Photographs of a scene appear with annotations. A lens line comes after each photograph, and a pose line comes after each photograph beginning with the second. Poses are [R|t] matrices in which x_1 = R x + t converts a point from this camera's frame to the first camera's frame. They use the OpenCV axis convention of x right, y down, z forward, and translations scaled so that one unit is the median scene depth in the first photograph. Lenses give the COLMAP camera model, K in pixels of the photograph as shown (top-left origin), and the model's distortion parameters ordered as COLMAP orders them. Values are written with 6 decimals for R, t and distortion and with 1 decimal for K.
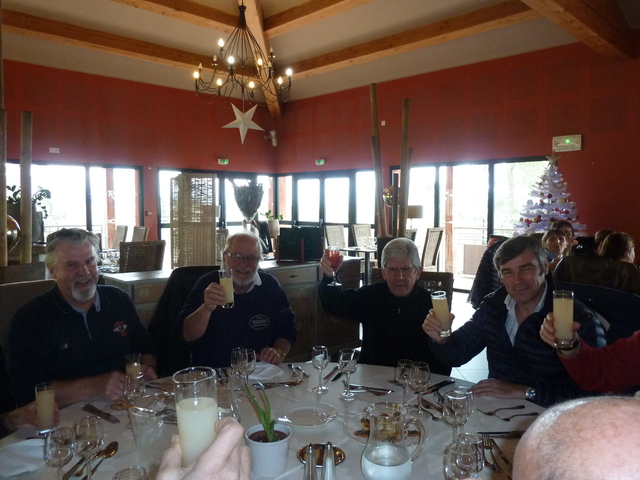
lens RADIAL K [[508.6, 0, 320.0], [0, 508.6, 240.0], [0, 0, 1]] dist [-0.032118, -0.003747]
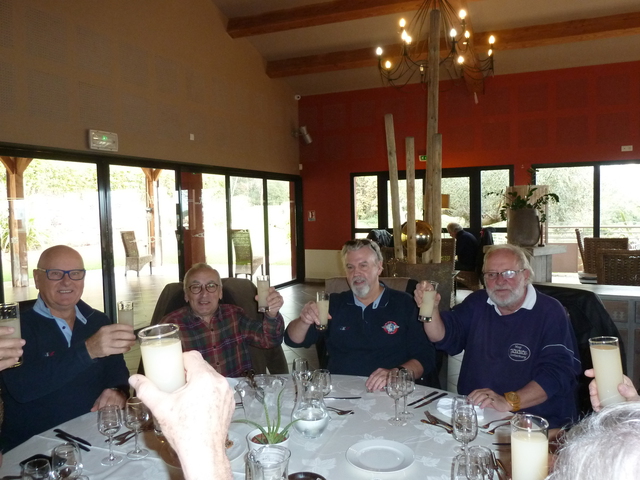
lens RADIAL K [[508.6, 0, 320.0], [0, 508.6, 240.0], [0, 0, 1]] dist [-0.032118, -0.003747]
pose [[0.356470, 0.044570, -0.933243, 0.264154], [-0.038415, 0.998716, 0.033024, -0.023370], [0.933517, 0.024078, 0.357724, 0.203475]]
